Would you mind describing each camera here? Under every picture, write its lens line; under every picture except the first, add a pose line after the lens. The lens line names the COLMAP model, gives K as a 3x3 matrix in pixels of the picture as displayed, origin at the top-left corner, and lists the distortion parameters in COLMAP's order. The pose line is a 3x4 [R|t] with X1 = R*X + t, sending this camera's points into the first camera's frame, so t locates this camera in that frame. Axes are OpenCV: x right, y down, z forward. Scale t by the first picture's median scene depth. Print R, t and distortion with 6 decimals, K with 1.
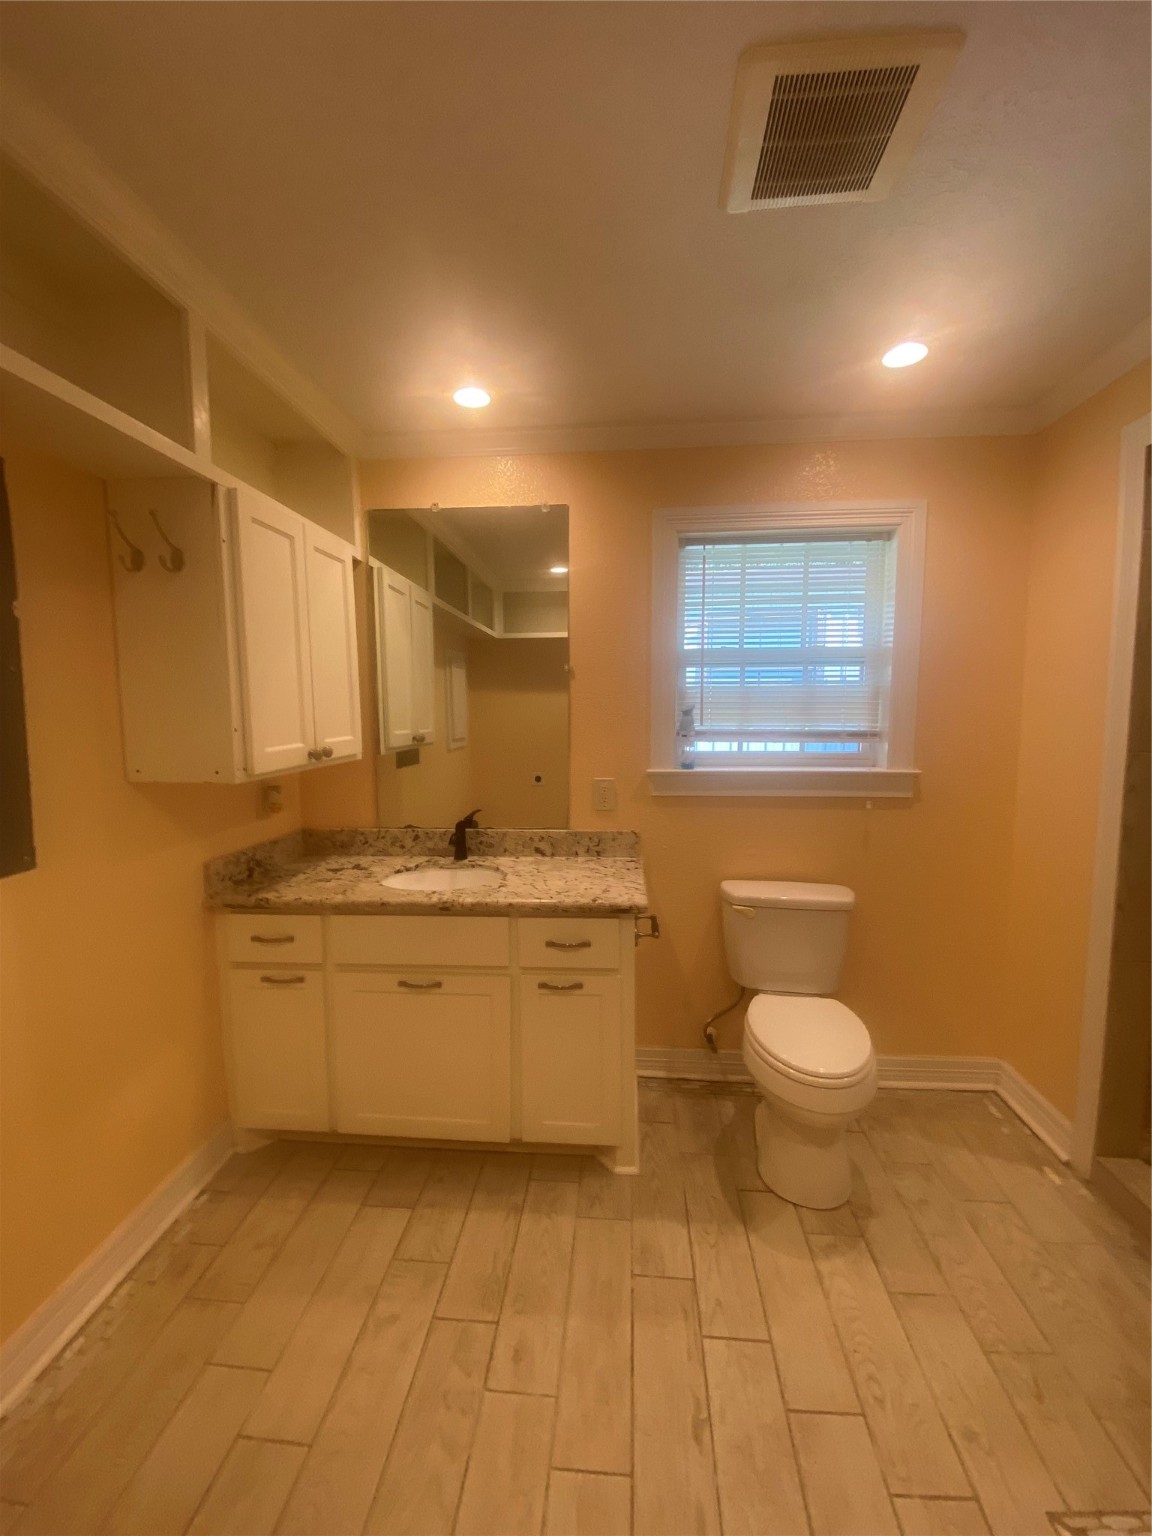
lens RADIAL K [[623.0, 0, 579.6], [0, 623.0, 768.0], [0, 0, 1]] dist [0.002777, -0.008852]
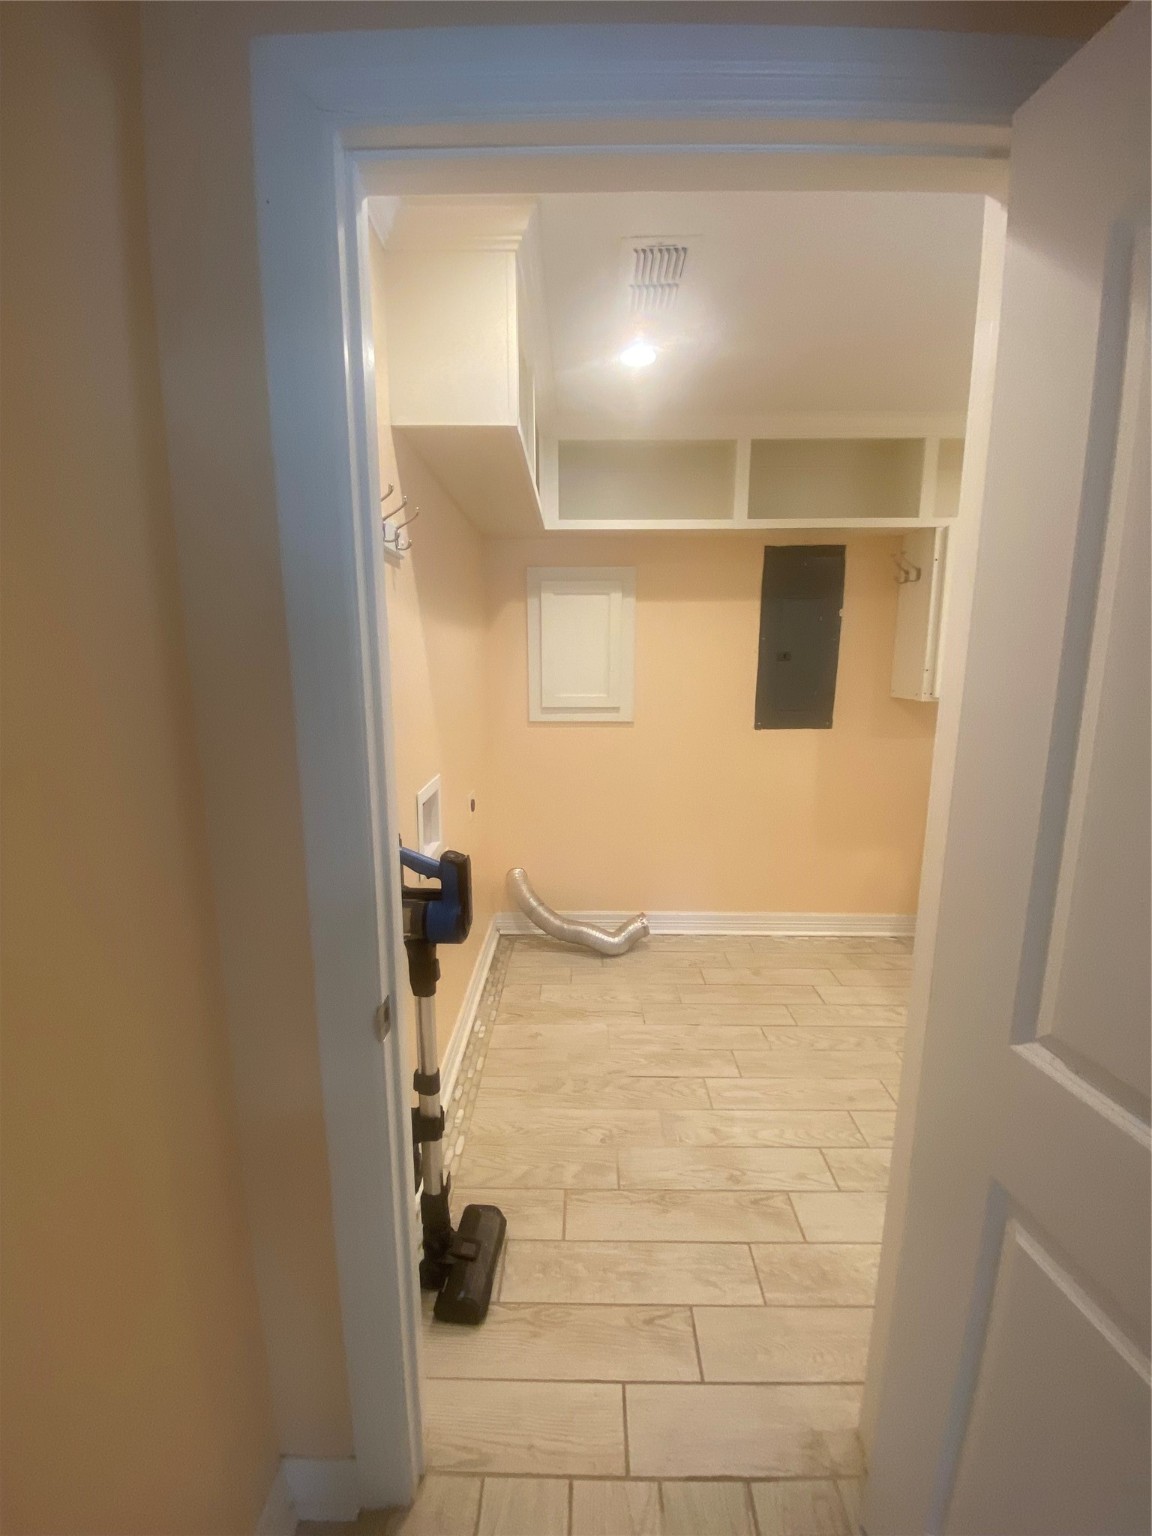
lens RADIAL K [[623.0, 0, 577.1], [0, 623.0, 766.6], [0, 0, 1]] dist [0.002777, -0.008852]
pose [[0.063464, 0.172778, -0.982914, 1.175177], [-0.094319, 0.981530, 0.166444, 0.005088], [0.993517, 0.082144, 0.078588, -0.080762]]
